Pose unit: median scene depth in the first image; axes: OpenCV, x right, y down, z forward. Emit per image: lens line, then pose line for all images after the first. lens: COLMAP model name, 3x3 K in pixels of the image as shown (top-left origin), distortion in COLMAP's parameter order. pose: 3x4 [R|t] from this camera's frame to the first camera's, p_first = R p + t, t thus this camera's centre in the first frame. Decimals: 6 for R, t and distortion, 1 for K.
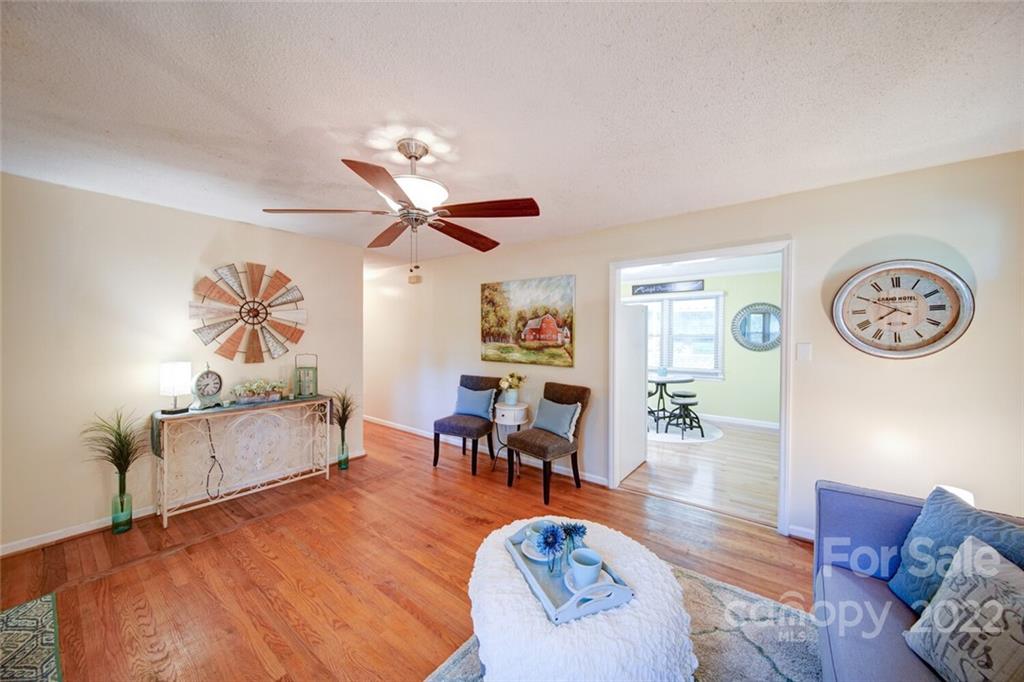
lens RADIAL K [[358.0, 0, 515.0], [0, 358.0, 337.4], [0, 0, 1]] dist [-0.002463, -0.000514]
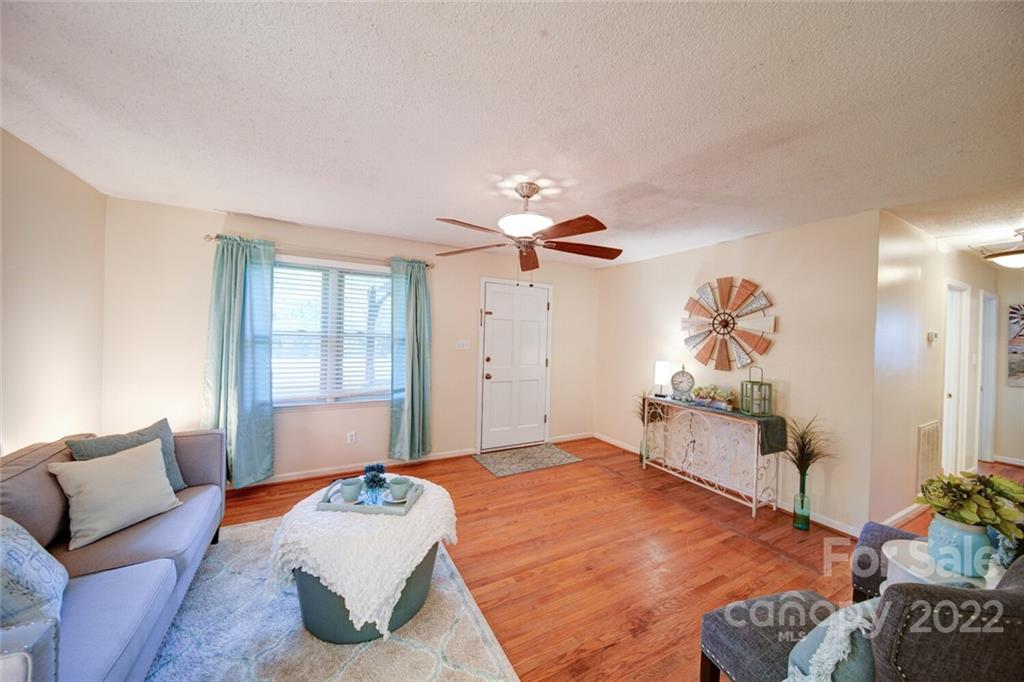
lens RADIAL K [[358.0, 0, 513.6], [0, 358.0, 337.7], [0, 0, 1]] dist [-0.002463, -0.000514]
pose [[-0.409800, -0.013786, -0.912071, 0.537955], [-0.036758, 0.999323, 0.001411, -0.005375], [0.911435, 0.034104, -0.410029, 0.919672]]
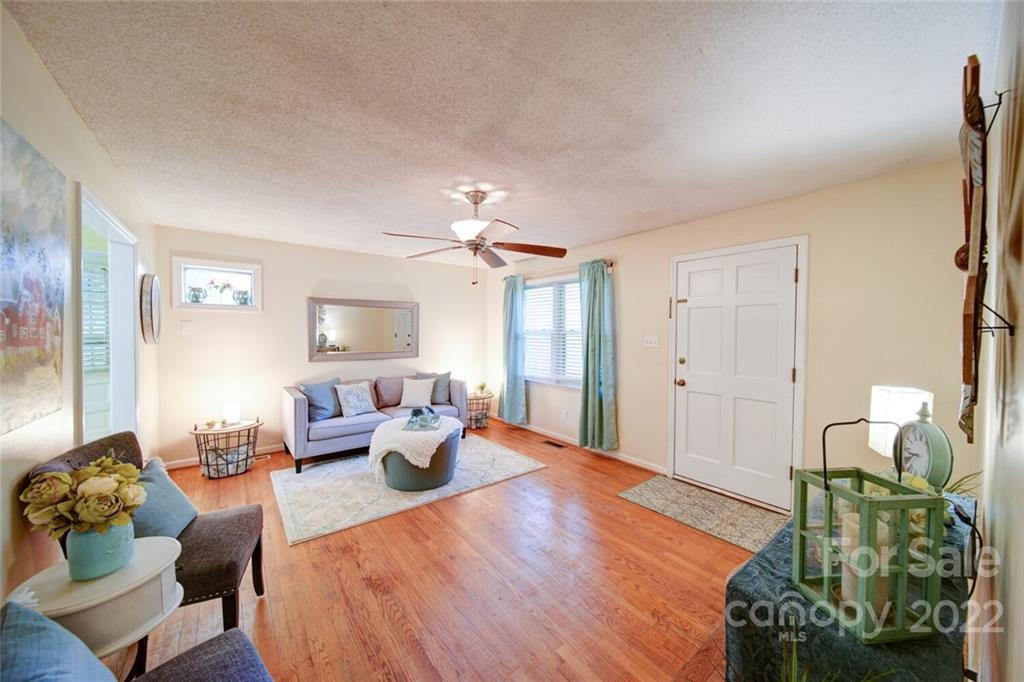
lens RADIAL K [[358.0, 0, 513.1], [0, 358.0, 338.7], [0, 0, 1]] dist [-0.002463, -0.000514]
pose [[-0.967666, -0.013588, 0.251869, -0.482868], [-0.005763, 0.999478, 0.031778, -0.013557], [-0.252169, 0.029299, -0.967239, 1.436356]]
